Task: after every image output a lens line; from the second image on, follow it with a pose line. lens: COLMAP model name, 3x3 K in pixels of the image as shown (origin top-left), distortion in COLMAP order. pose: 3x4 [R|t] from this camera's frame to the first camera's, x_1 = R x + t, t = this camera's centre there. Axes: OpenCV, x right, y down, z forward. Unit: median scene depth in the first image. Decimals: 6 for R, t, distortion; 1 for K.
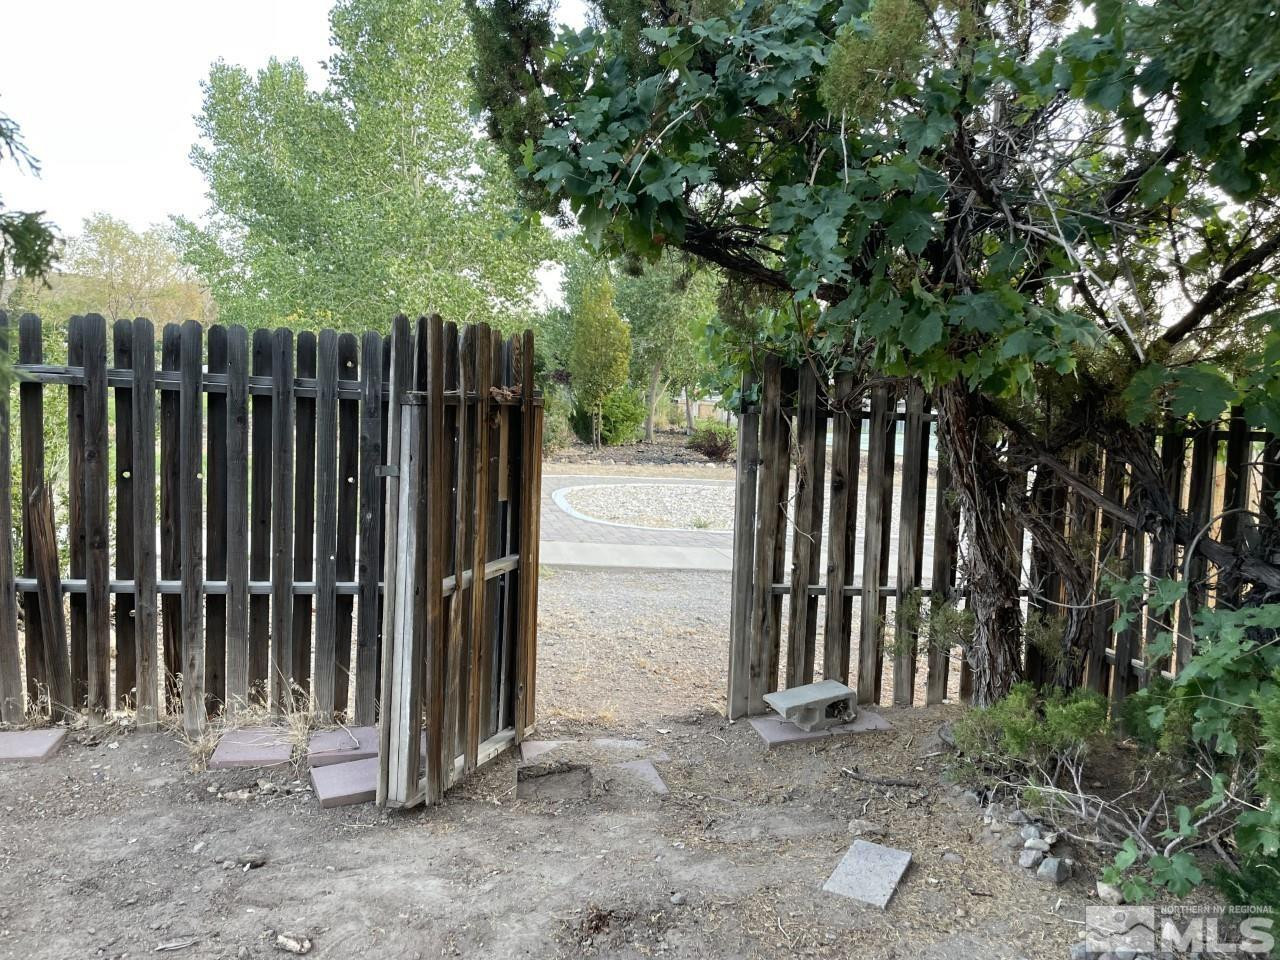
lens RADIAL K [[964.0, 0, 637.9], [0, 964.0, 473.9], [0, 0, 1]] dist [0.078763, -0.114125]
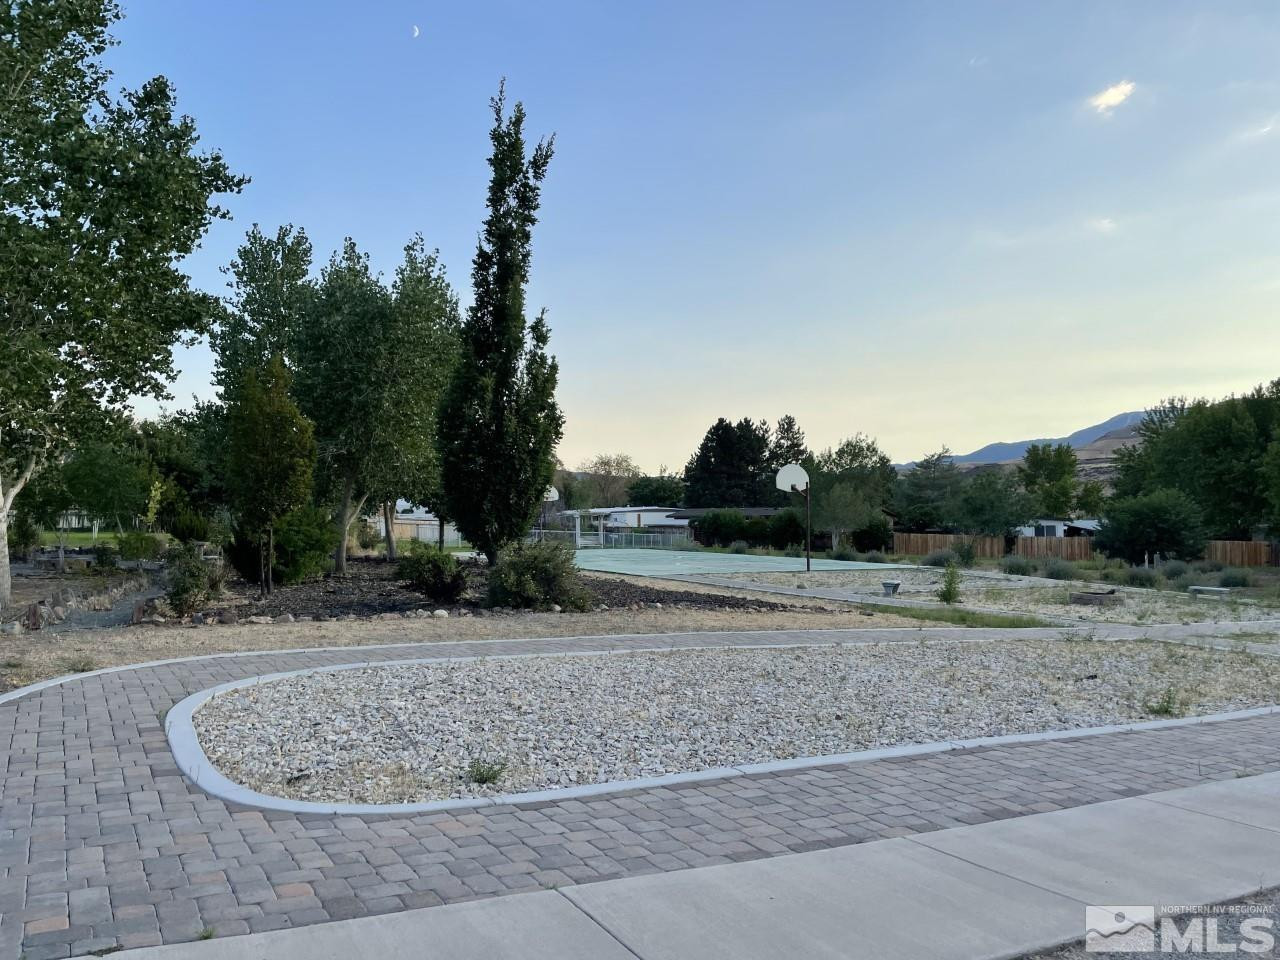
lens RADIAL K [[964.0, 0, 637.9], [0, 964.0, 473.9], [0, 0, 1]] dist [0.078763, -0.114125]
pose [[0.949126, -0.015024, 0.314539, -0.006249], [0.052086, 0.992593, -0.109759, -0.017356], [-0.310560, 0.120558, 0.942878, 0.194939]]
